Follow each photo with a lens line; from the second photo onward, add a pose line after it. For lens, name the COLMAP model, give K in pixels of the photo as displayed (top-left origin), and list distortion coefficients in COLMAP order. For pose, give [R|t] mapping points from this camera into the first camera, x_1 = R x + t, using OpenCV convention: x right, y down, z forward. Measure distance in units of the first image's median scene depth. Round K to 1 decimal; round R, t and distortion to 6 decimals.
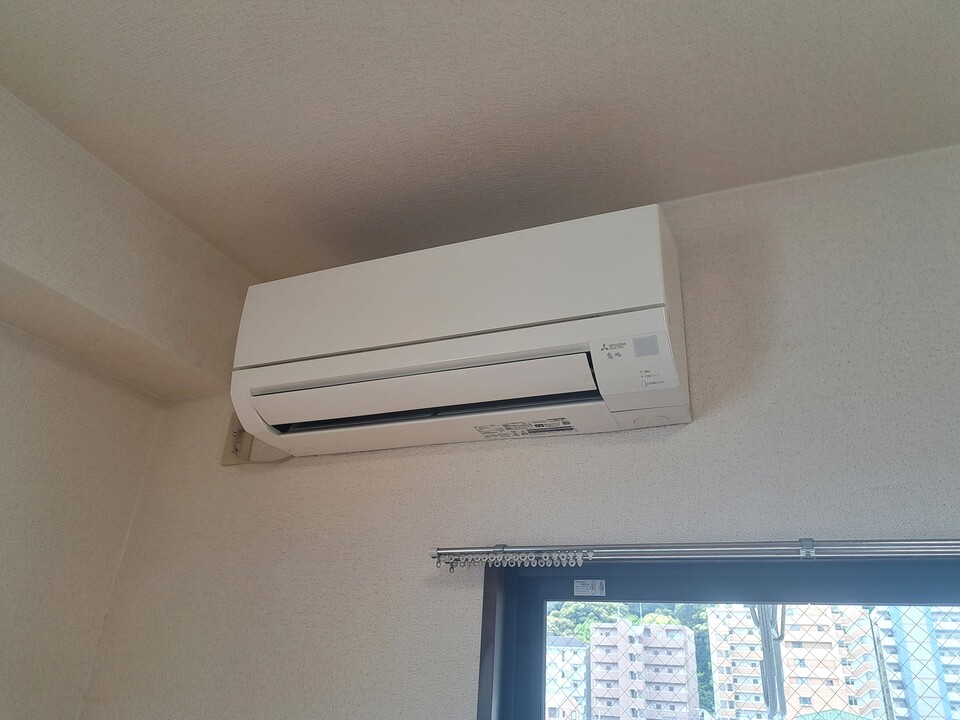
lens RADIAL K [[648.4, 0, 476.5], [0, 648.4, 358.4], [0, 0, 1]] dist [-0.027857, -0.009015]
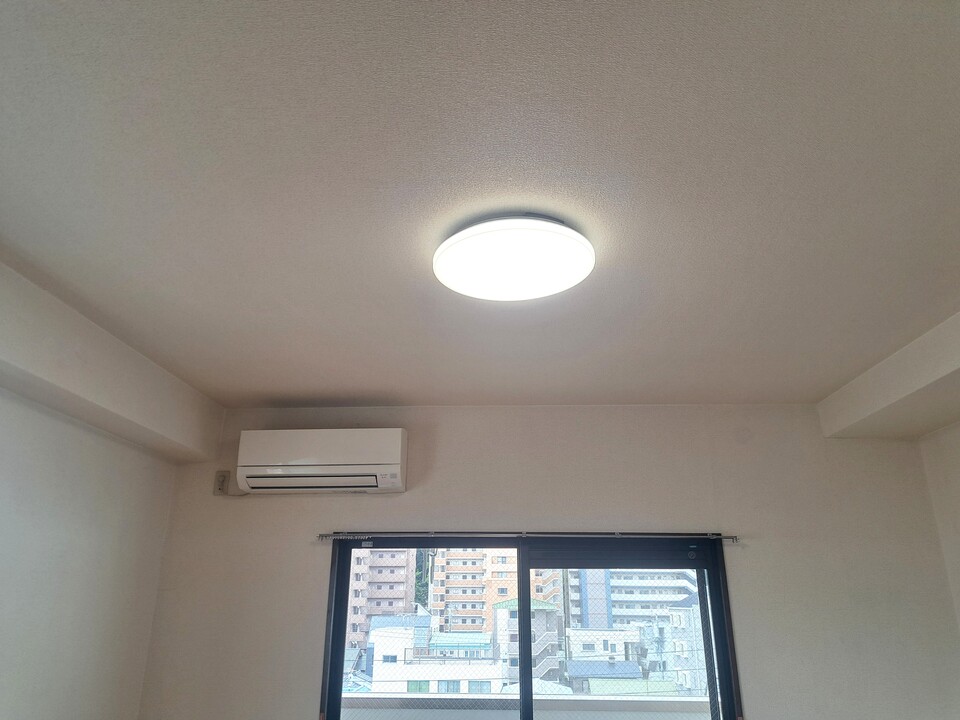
lens RADIAL K [[648.4, 0, 482.6], [0, 648.4, 358.6], [0, 0, 1]] dist [-0.027857, -0.009015]
pose [[0.920571, 0.070112, 0.384232, -0.523153], [-0.119753, 0.987042, 0.106806, -0.843643], [-0.371764, -0.144335, 0.917038, -1.752468]]
